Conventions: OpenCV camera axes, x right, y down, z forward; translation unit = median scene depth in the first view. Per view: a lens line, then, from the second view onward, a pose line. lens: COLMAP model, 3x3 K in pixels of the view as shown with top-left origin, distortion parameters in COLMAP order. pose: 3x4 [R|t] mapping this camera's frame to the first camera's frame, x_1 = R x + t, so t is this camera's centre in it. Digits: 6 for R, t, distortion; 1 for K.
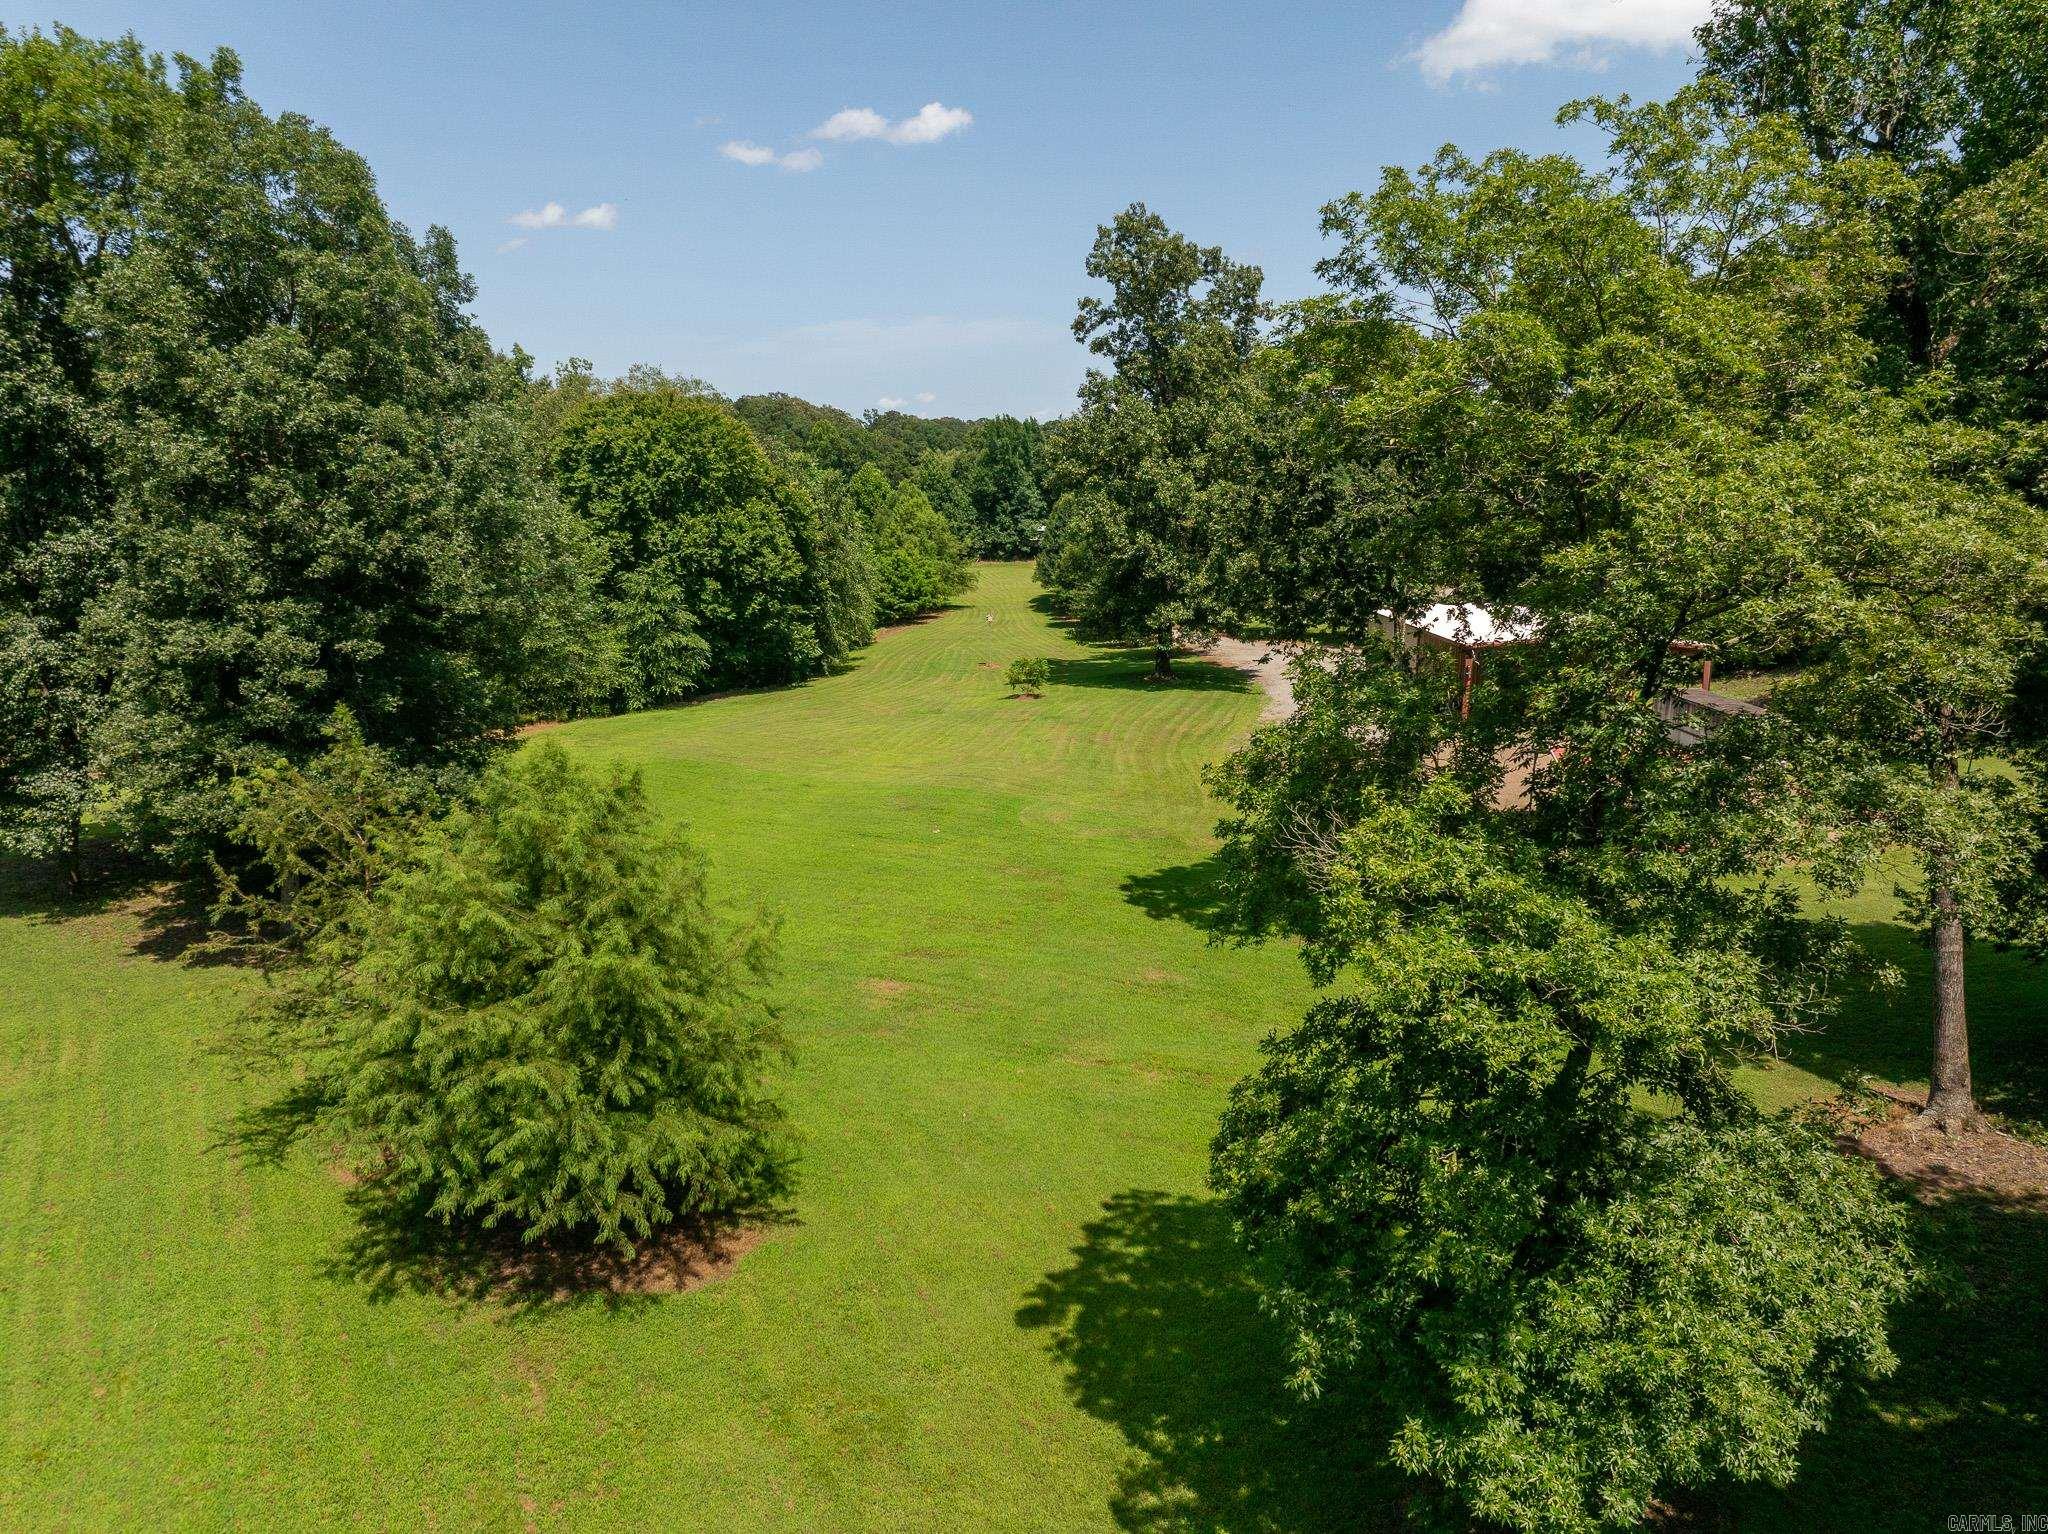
lens RADIAL K [[1436.0, 0, 1032.5], [0, 1436.0, 771.2], [0, 0, 1]] dist [-0.040246, -0.005239]
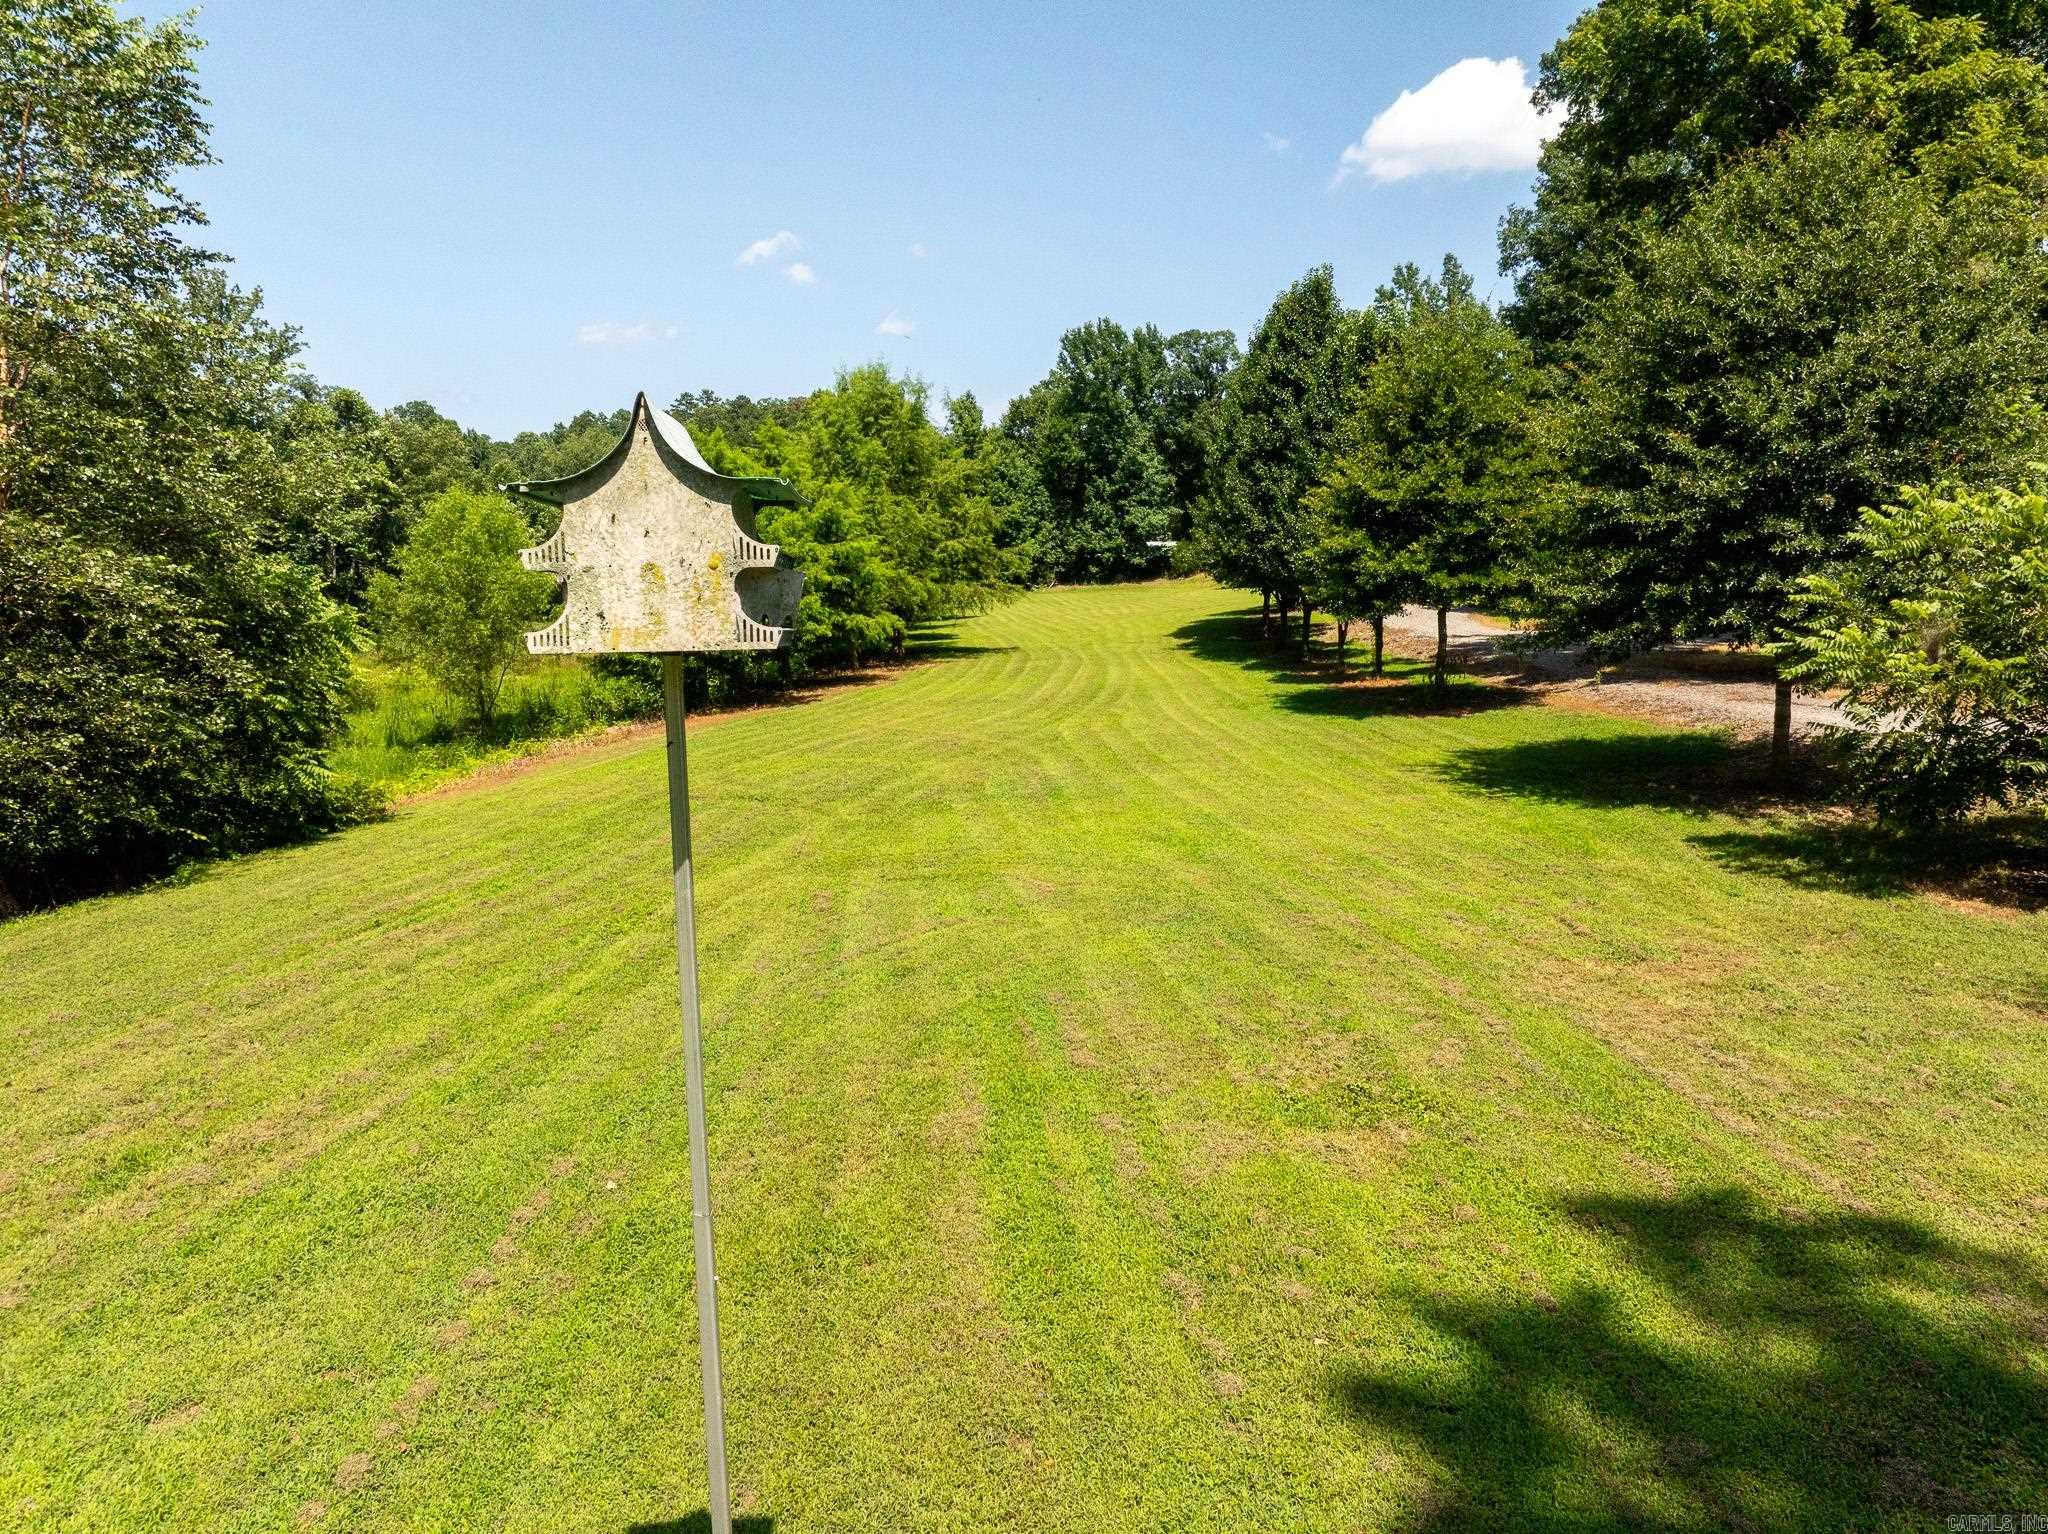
lens RADIAL K [[1436.0, 0, 1029.2], [0, 1436.0, 767.5], [0, 0, 1]] dist [-0.040246, -0.005239]
pose [[0.997655, -0.007041, -0.068079, -0.025444], [0.003440, 0.998596, -0.052868, -0.122429], [0.068356, 0.052510, 0.996278, 1.177184]]
